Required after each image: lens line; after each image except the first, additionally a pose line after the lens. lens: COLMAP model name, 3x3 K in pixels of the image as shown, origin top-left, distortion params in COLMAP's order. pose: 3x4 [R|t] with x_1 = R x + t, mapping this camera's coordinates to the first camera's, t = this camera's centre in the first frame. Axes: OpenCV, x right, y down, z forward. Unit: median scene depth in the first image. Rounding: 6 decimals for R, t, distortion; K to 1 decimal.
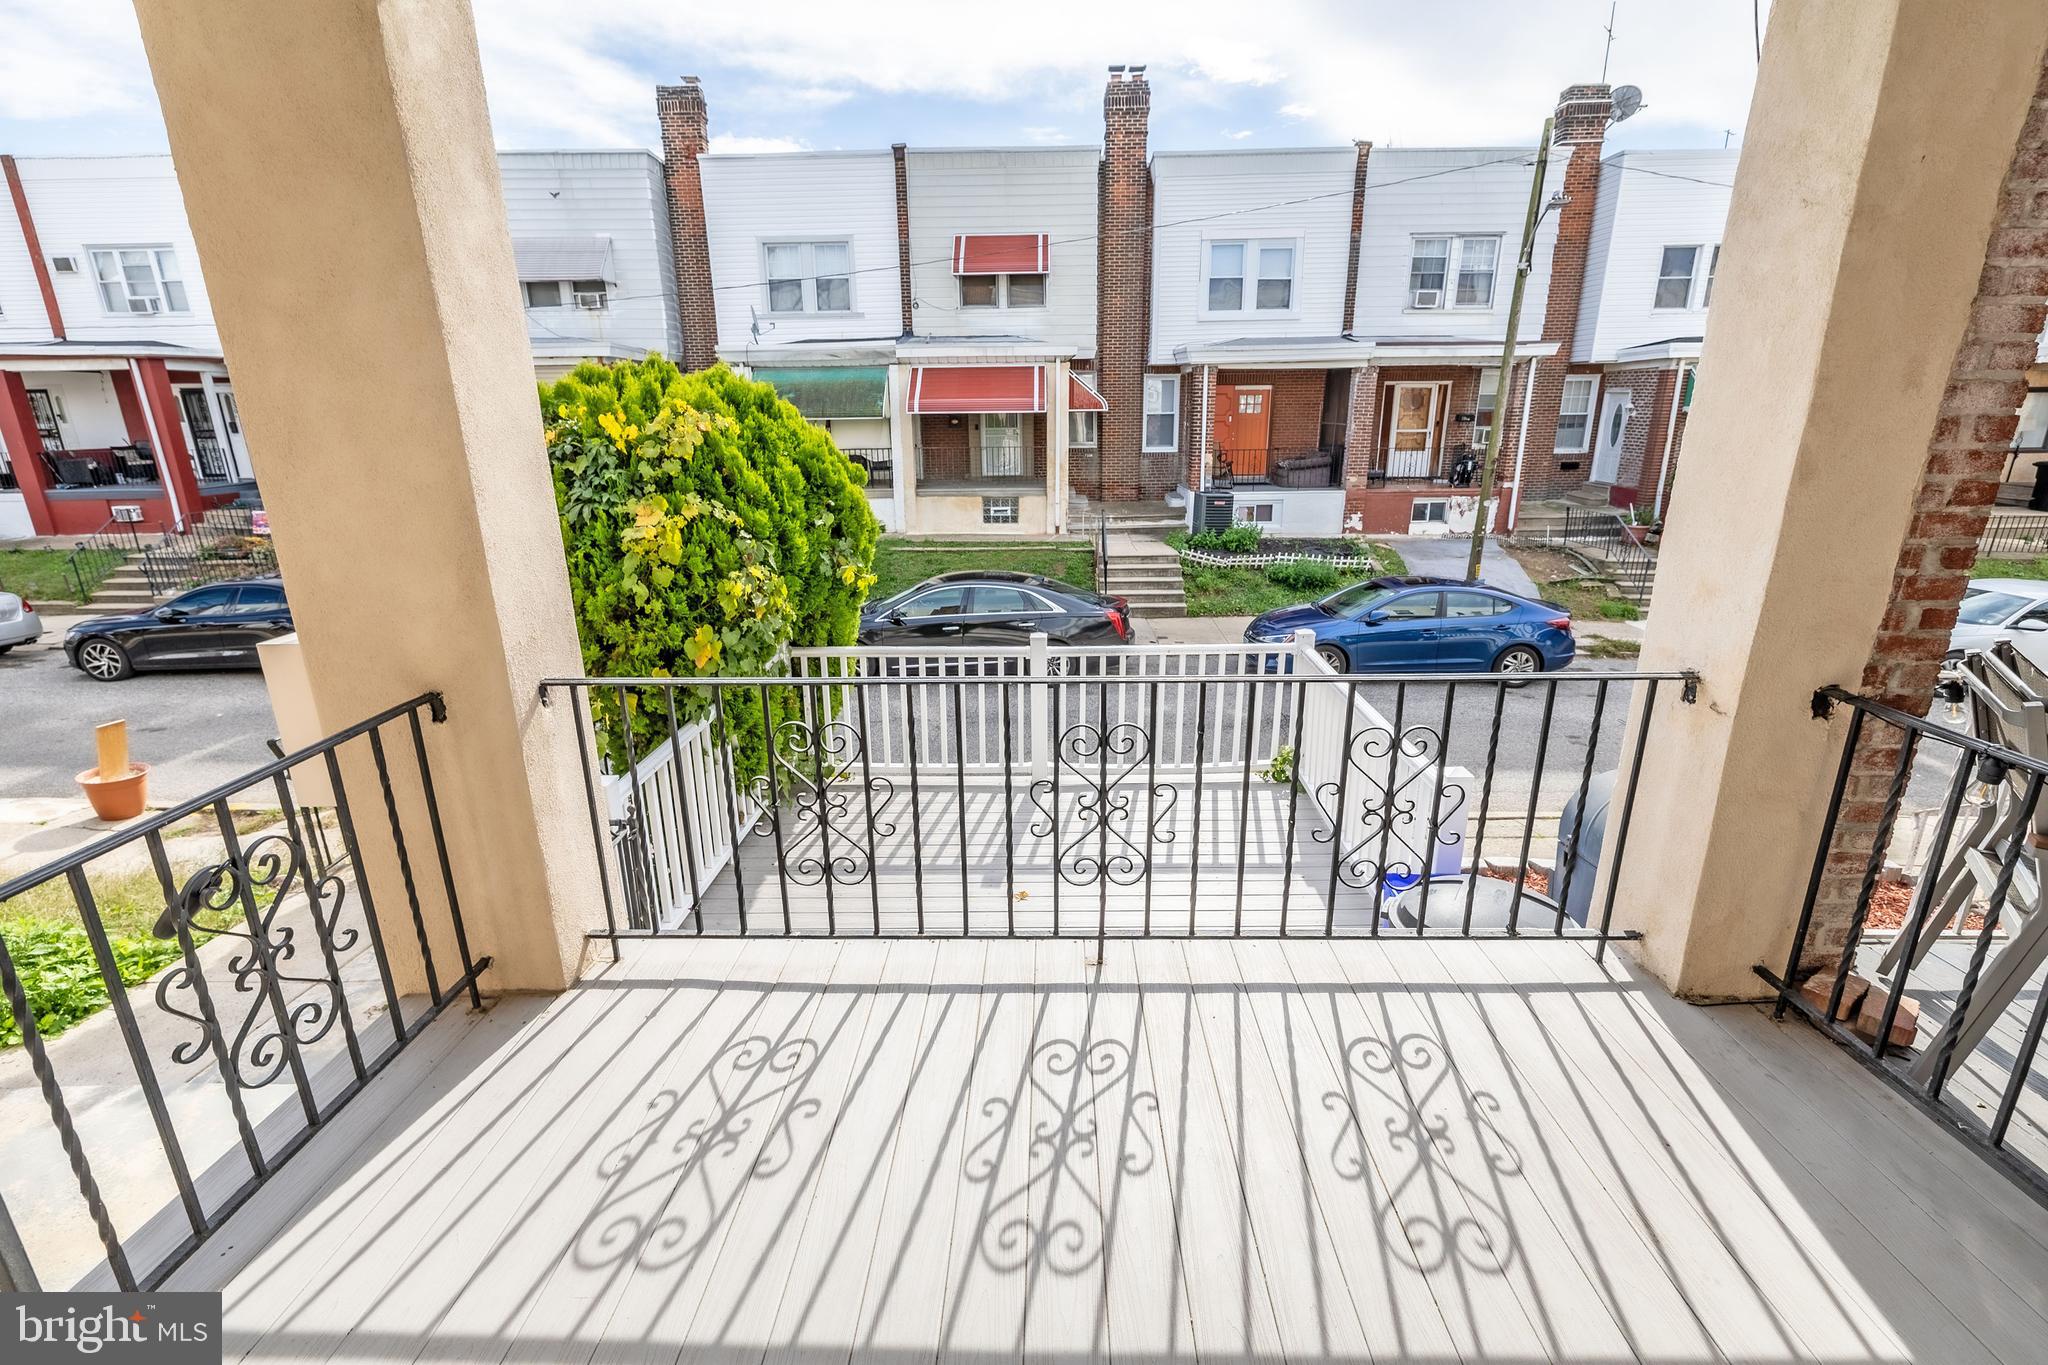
lens RADIAL K [[891.2, 0, 1025.9], [0, 891.2, 671.6], [0, 0, 1]] dist [0.001848, 0.000069]
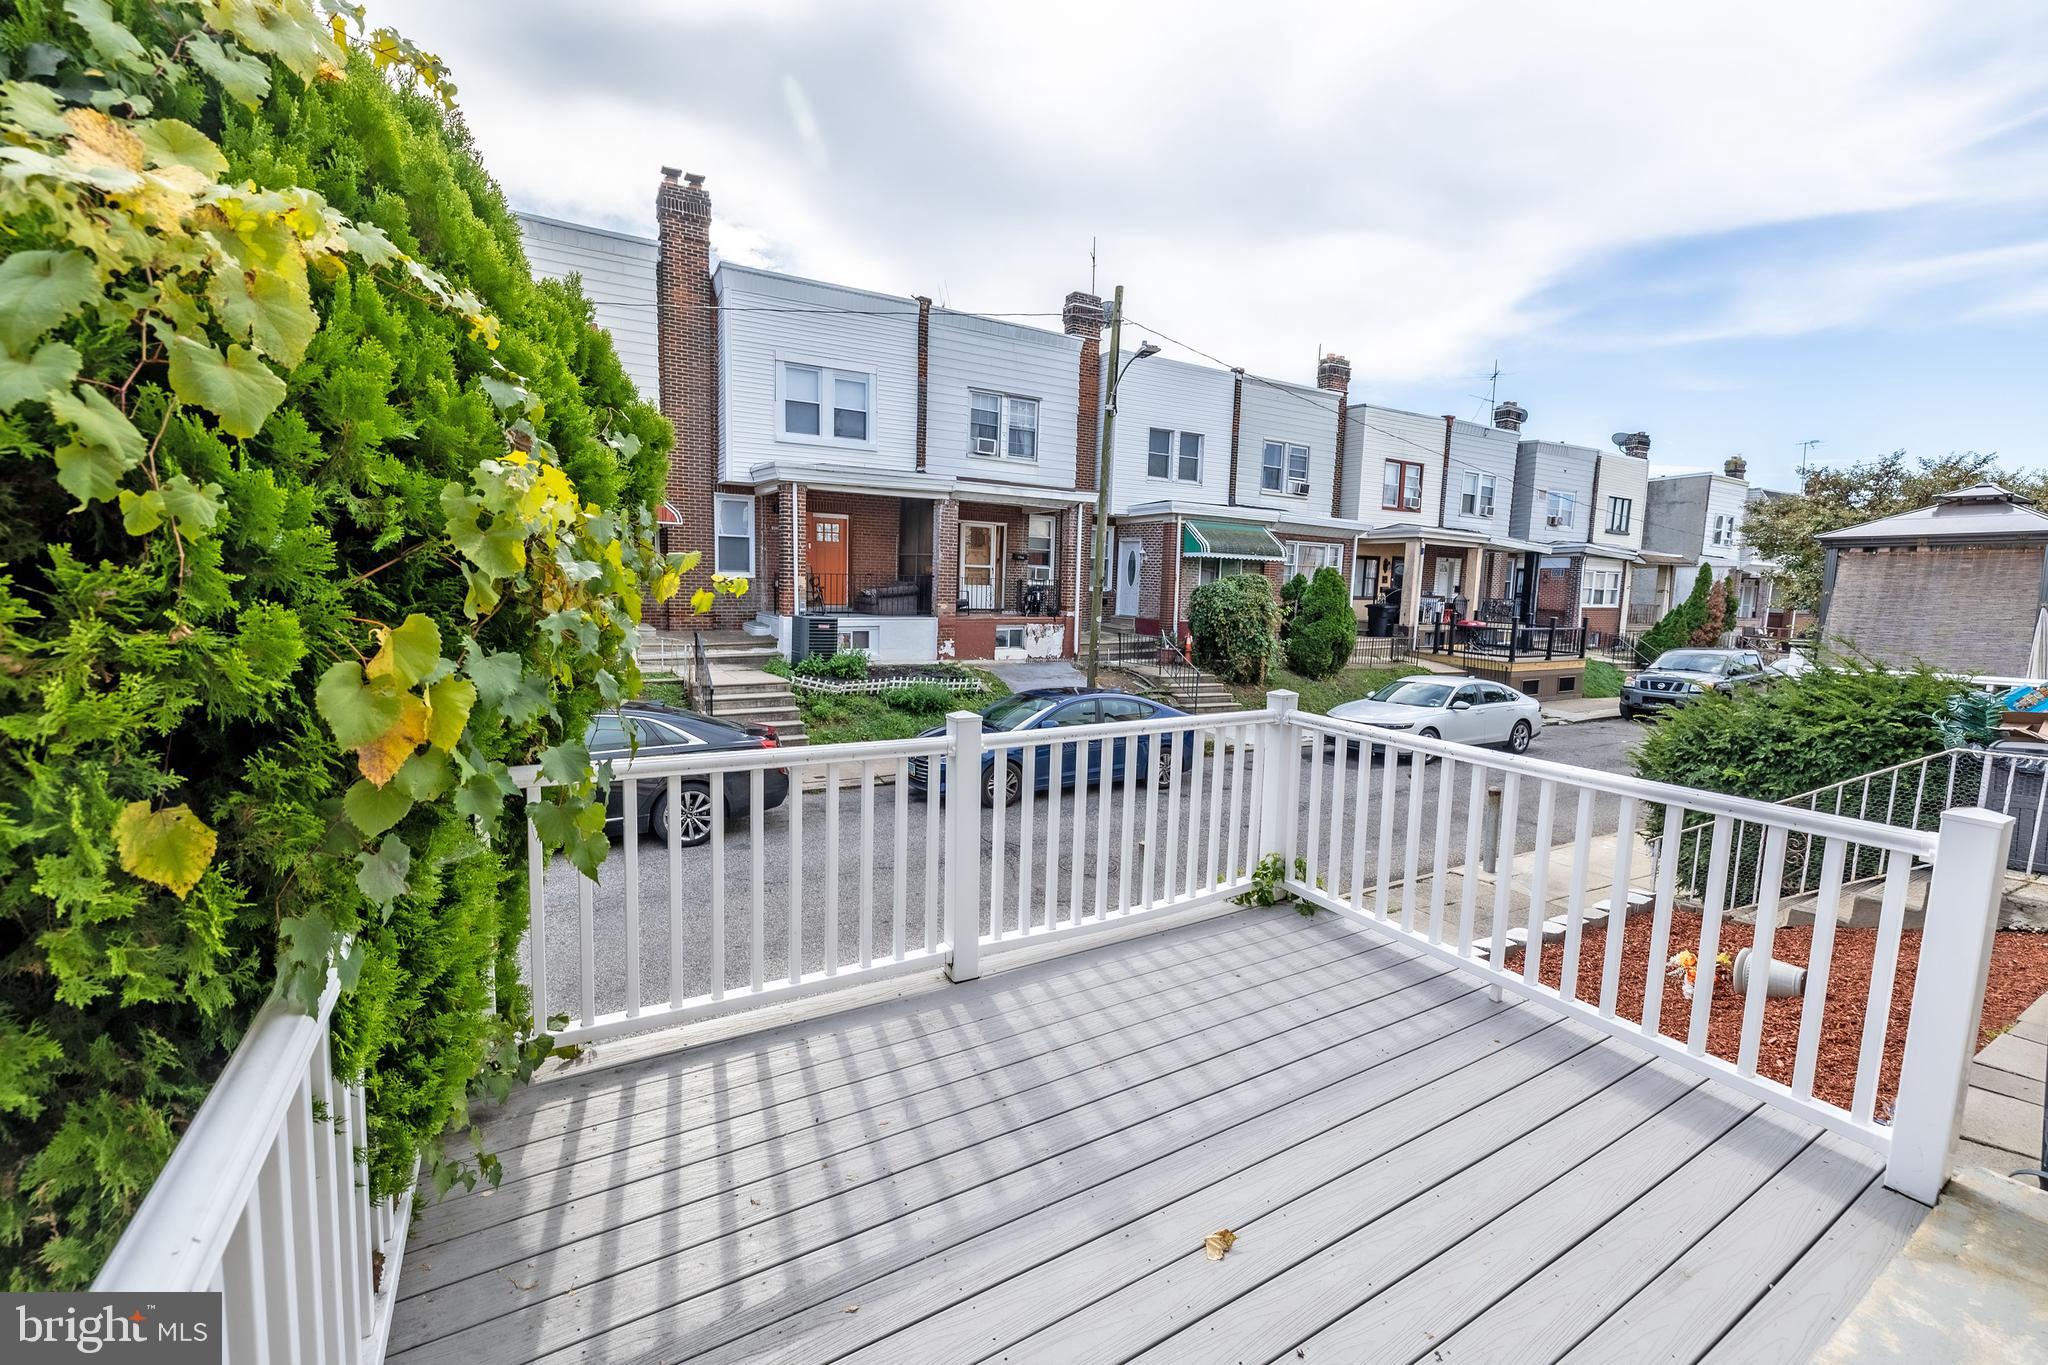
lens RADIAL K [[861.0, 0, 1020.7], [0, 861.0, 677.6], [0, 0, 1]] dist [0.000233, 0.000078]
pose [[0.850297, -0.024945, 0.525712, -0.073539], [0.111837, 0.984628, -0.134166, 0.004250], [-0.514284, 0.172875, 0.840016, 0.150376]]
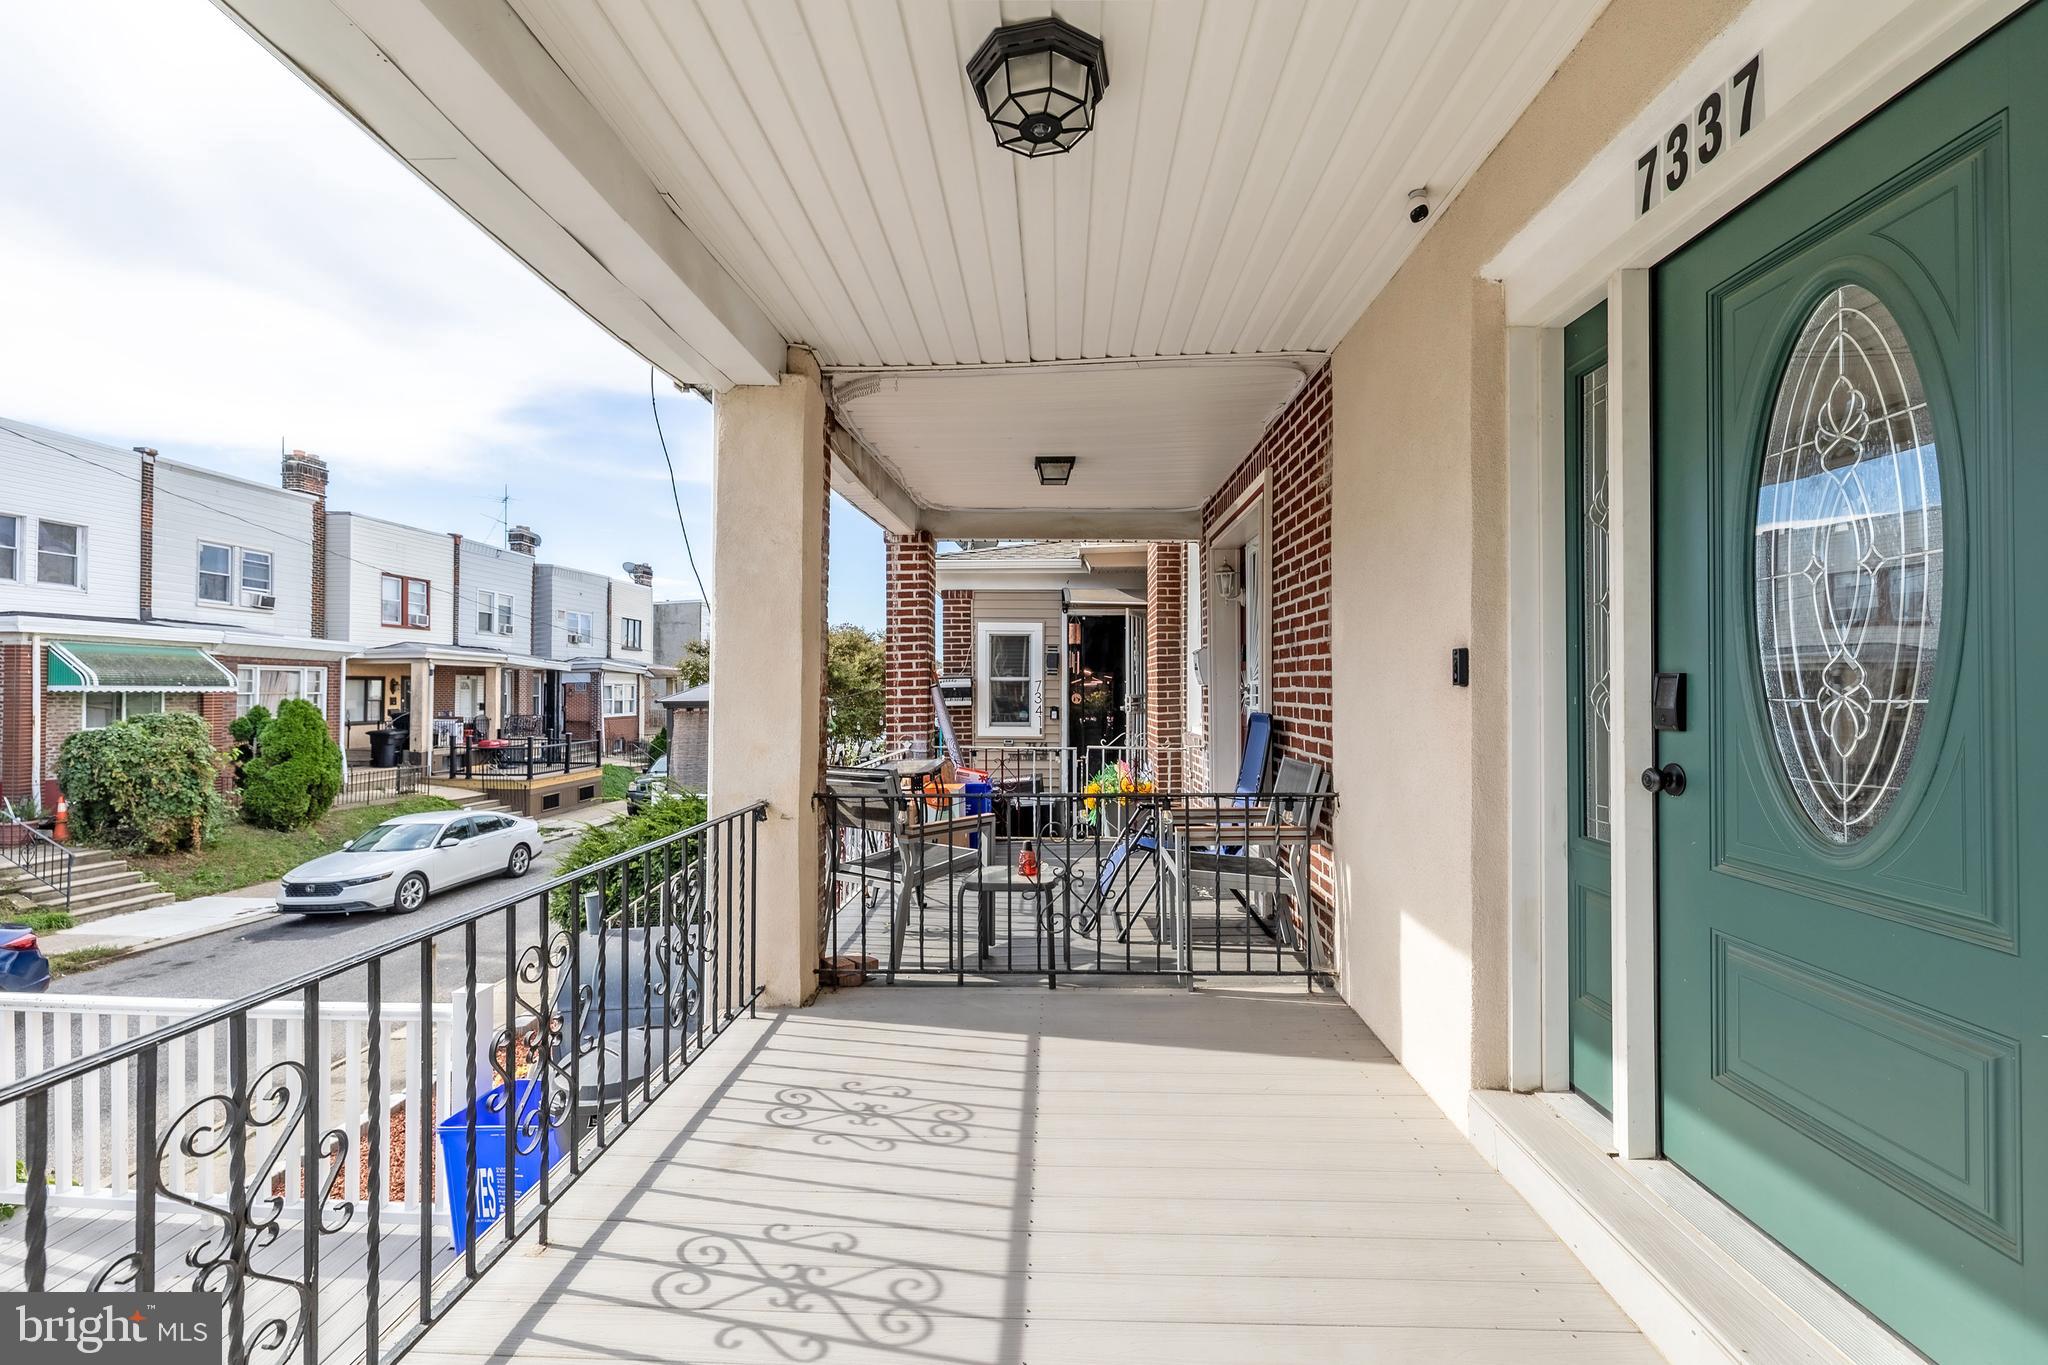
lens RADIAL K [[861.0, 0, 1020.7], [0, 861.0, 677.6], [0, 0, 1]] dist [0.000233, 0.000078]
pose [[0.028129, 0.023991, 0.999316, -0.090027], [0.283516, 0.958467, -0.030991, -0.003668], [-0.958555, 0.284194, 0.020159, 0.051075]]
